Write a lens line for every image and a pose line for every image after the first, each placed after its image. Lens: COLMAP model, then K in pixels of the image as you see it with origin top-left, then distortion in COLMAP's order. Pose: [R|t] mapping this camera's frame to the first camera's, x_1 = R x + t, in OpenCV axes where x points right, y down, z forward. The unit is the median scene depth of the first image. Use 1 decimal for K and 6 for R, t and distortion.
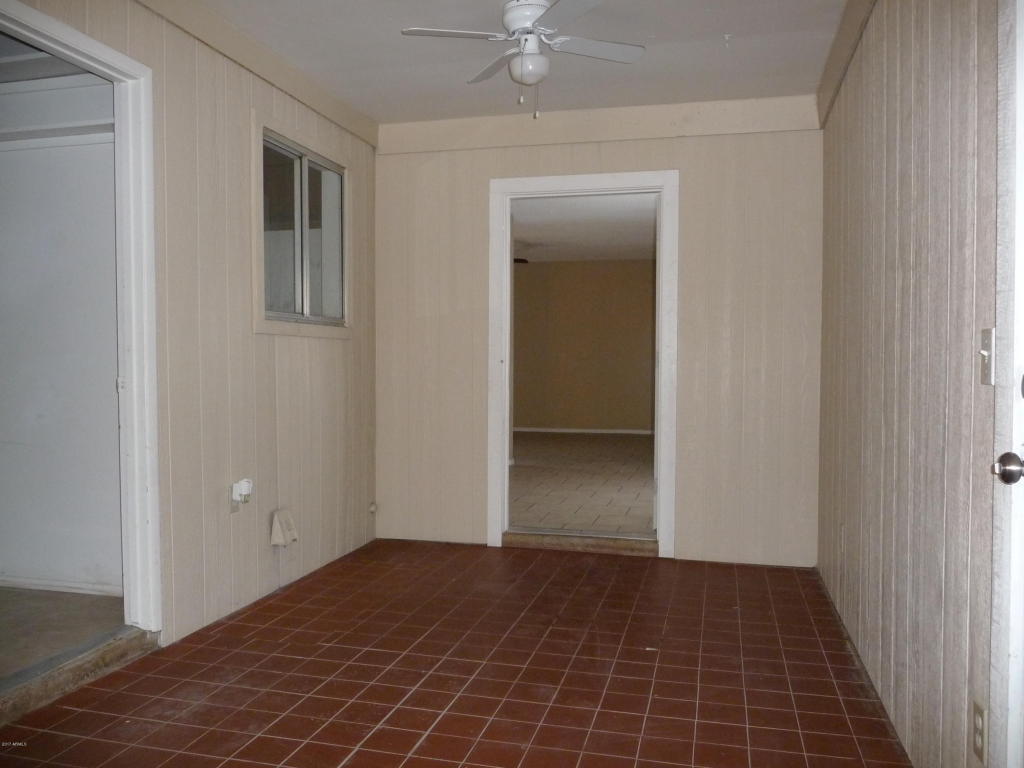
lens RADIAL K [[838.1, 0, 509.8], [0, 838.1, 383.9], [0, 0, 1]] dist [-0.051519, 0.058300]
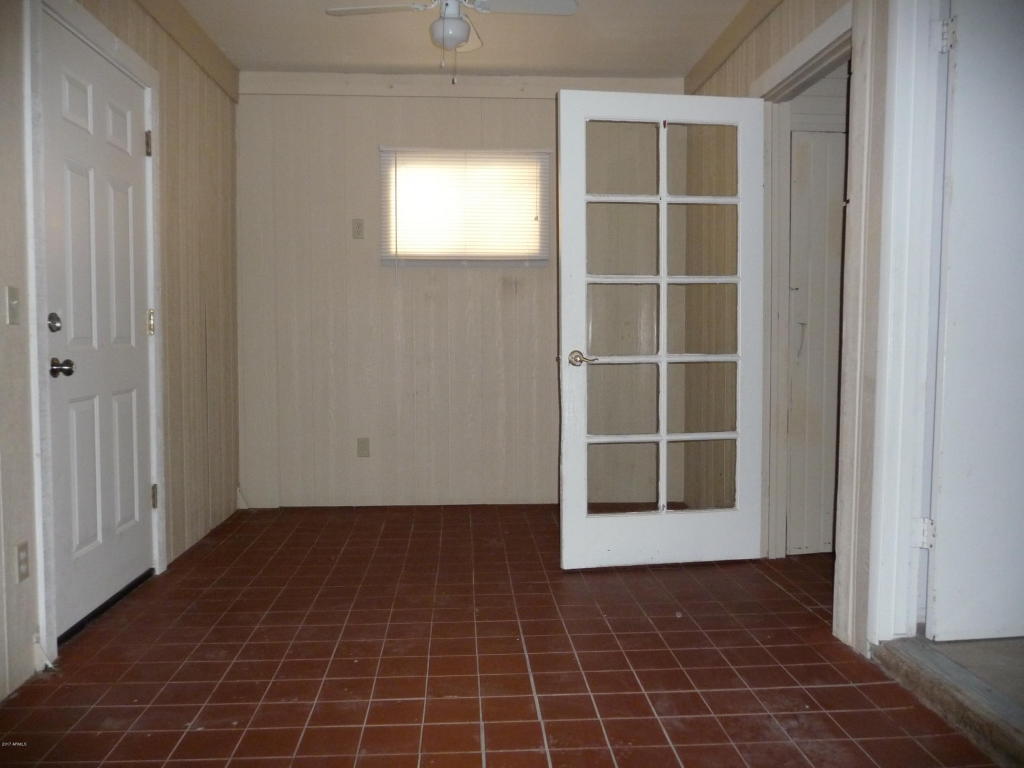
lens RADIAL K [[838.1, 0, 509.8], [0, 838.1, 383.9], [0, 0, 1]] dist [-0.051519, 0.058300]
pose [[-0.951164, 0.014497, -0.308344, 0.124219], [-0.015023, 0.995539, 0.093149, -0.023903], [0.308319, 0.093232, -0.946703, 1.716148]]
